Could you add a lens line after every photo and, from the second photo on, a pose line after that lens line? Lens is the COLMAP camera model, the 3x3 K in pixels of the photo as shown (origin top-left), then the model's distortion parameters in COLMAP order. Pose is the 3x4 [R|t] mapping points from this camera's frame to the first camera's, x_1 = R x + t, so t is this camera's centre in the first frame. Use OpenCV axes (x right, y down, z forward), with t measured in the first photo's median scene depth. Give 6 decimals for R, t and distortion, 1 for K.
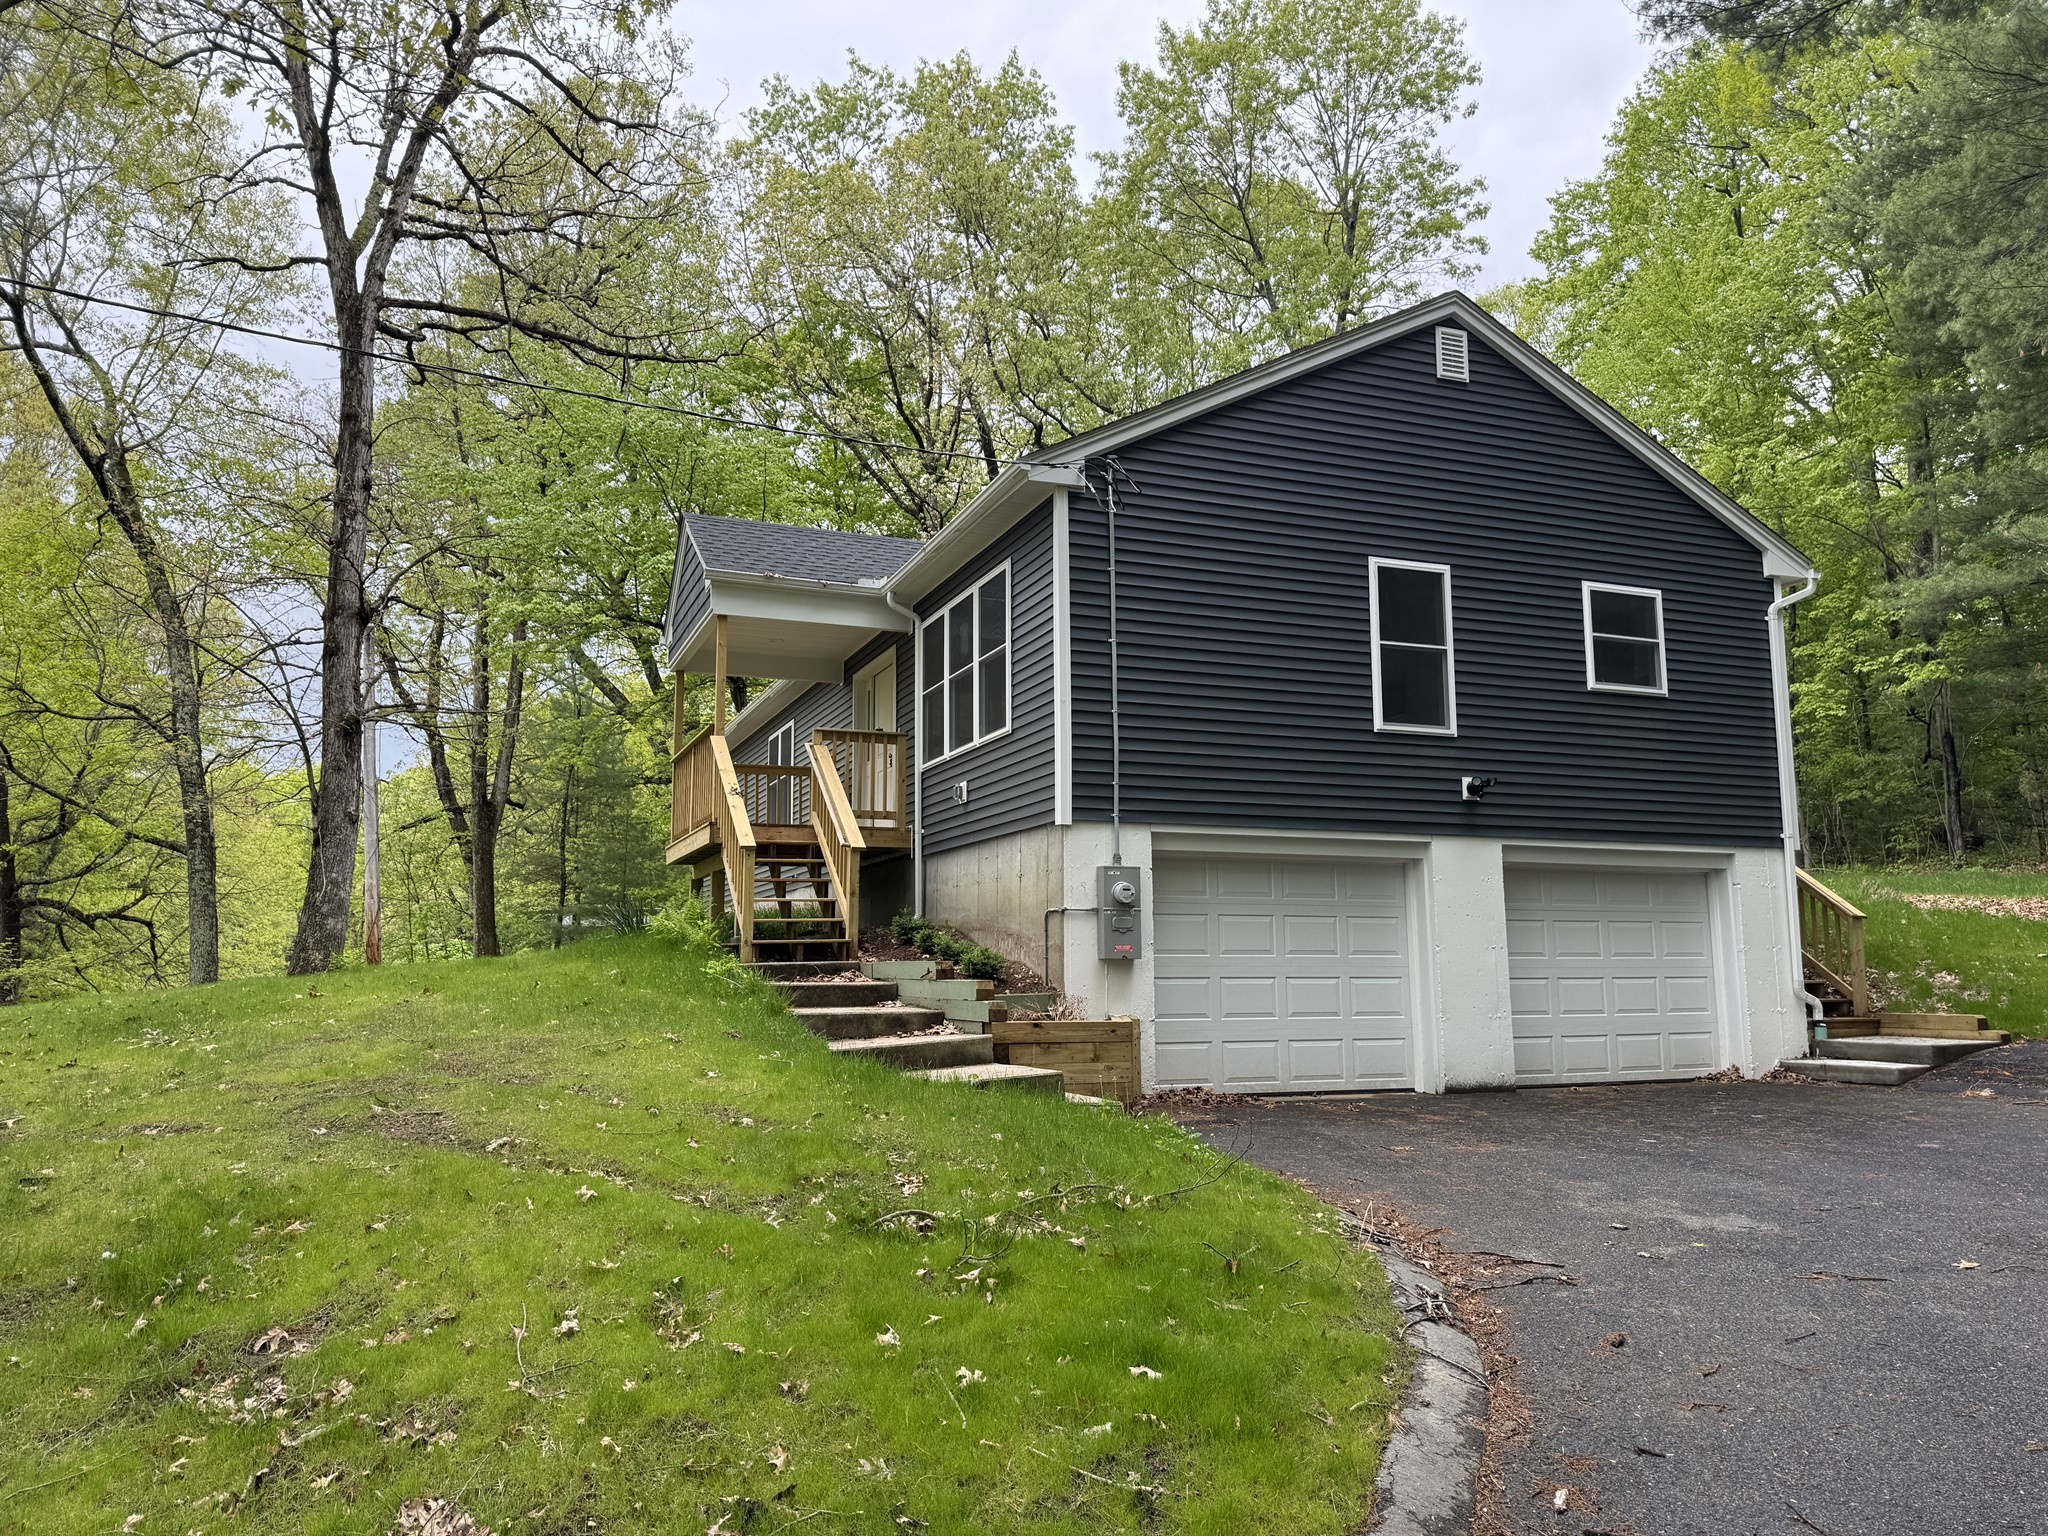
lens RADIAL K [[1427.9, 0, 980.5], [0, 1427.9, 775.8], [0, 0, 1]] dist [0.166314, -0.310762]
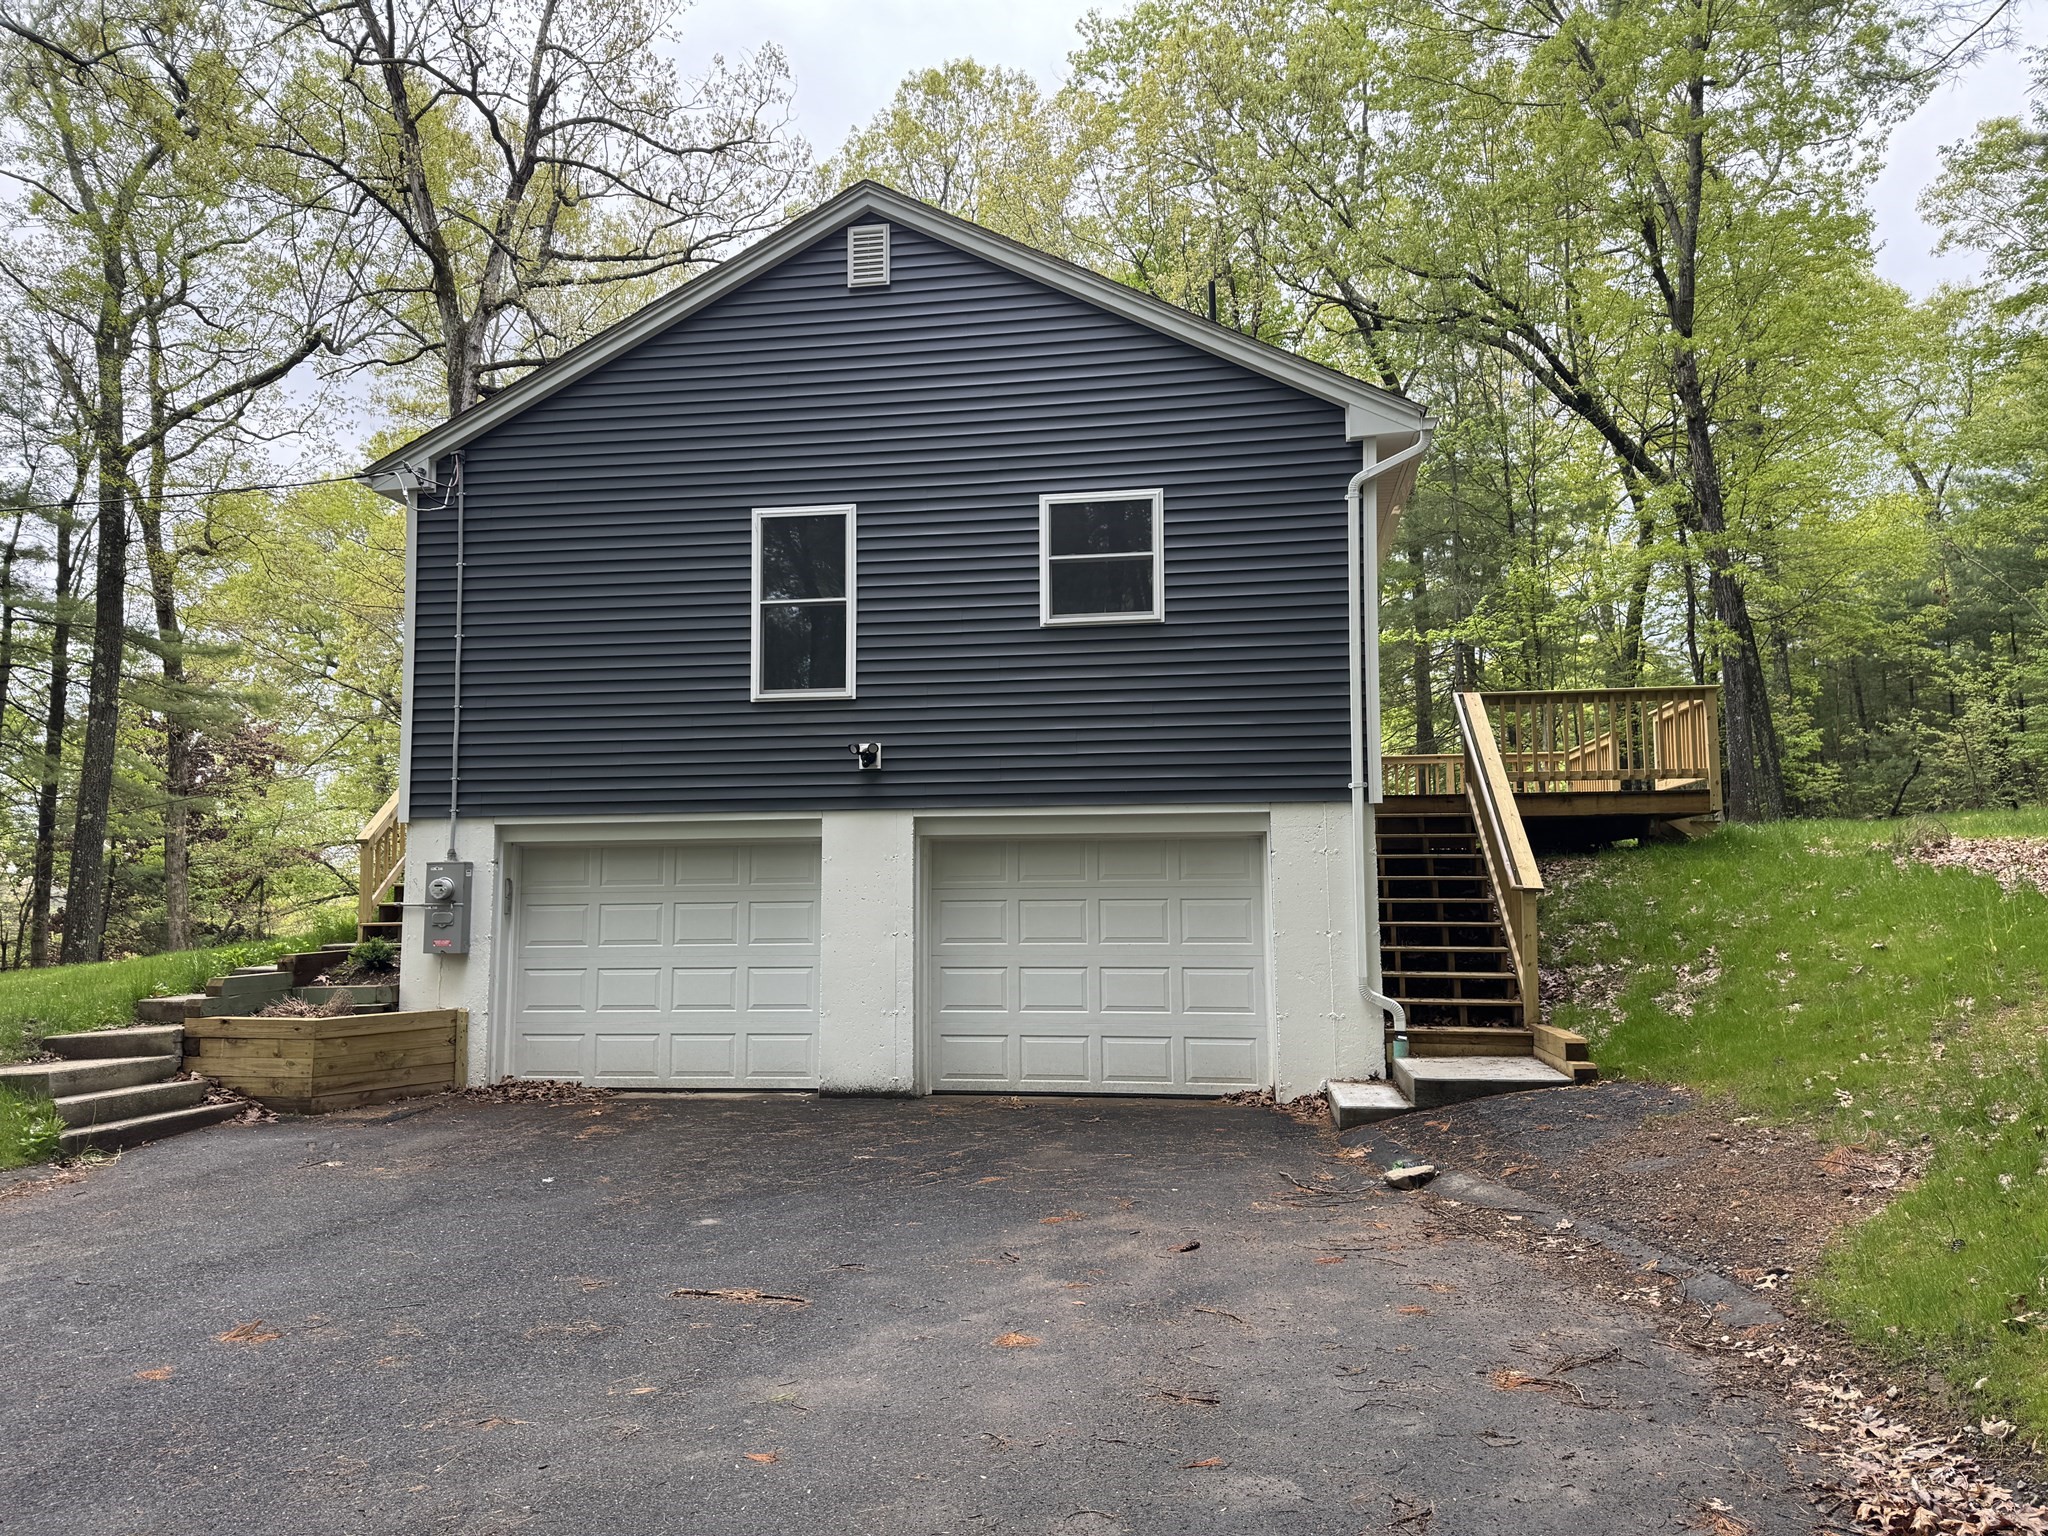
lens RADIAL K [[1427.9, 0, 980.5], [0, 1427.9, 775.8], [0, 0, 1]] dist [0.166314, -0.310762]
pose [[0.858181, -0.048733, -0.511029, 0.842548], [0.072028, 0.997067, 0.025874, 0.003043], [0.508269, -0.059013, 0.859174, 0.281670]]
